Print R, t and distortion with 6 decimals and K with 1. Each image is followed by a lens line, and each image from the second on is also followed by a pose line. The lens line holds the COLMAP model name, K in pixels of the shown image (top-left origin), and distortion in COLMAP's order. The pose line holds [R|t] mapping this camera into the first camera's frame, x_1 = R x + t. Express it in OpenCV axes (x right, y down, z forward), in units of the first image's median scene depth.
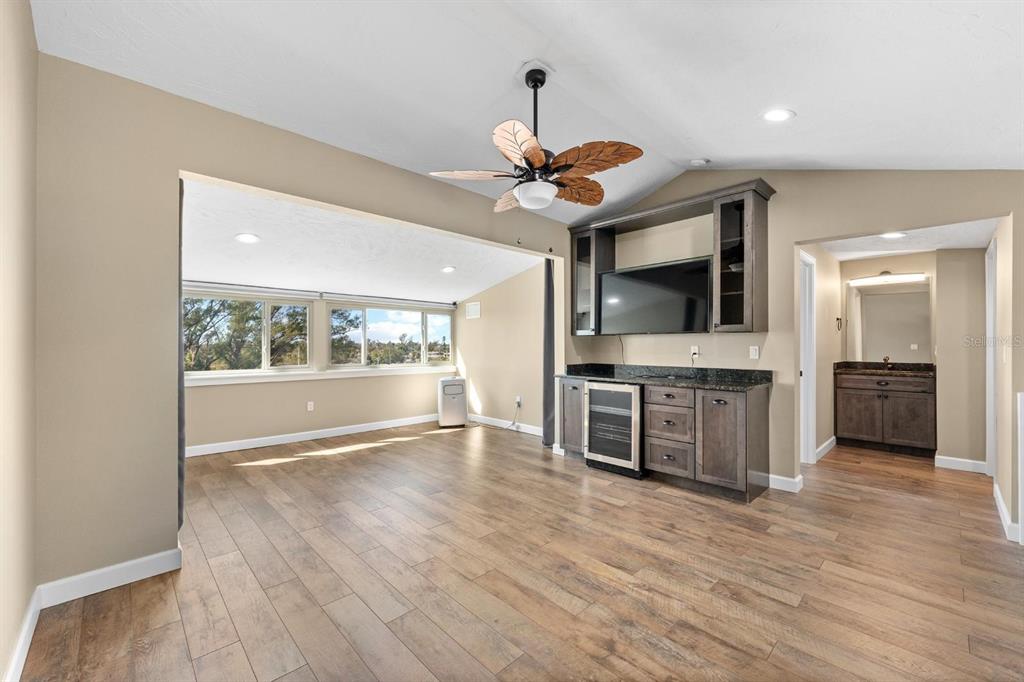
lens RADIAL K [[416.1, 0, 512.0], [0, 416.1, 341.0], [0, 0, 1]] dist [-0.000682, -0.000096]
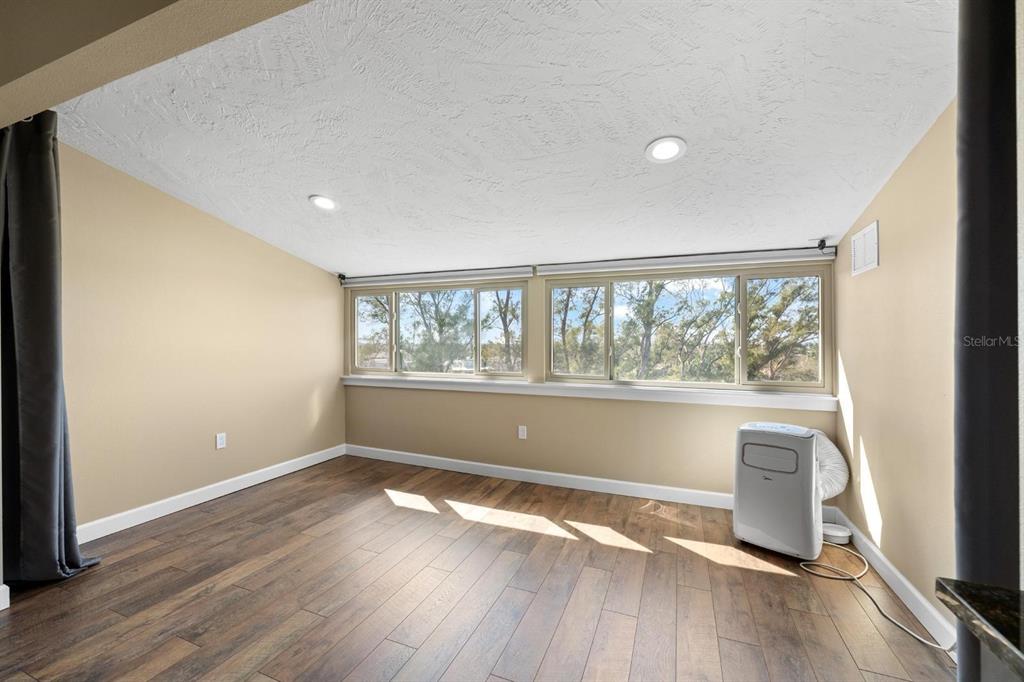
lens RADIAL K [[416.1, 0, 512.0], [0, 416.1, 341.0], [0, 0, 1]] dist [-0.000682, -0.000096]
pose [[0.405004, -0.003359, -0.914309, 0.124621], [0.003487, 0.999992, -0.002129, 0.005170], [0.914308, -0.002326, 0.405013, 0.615672]]
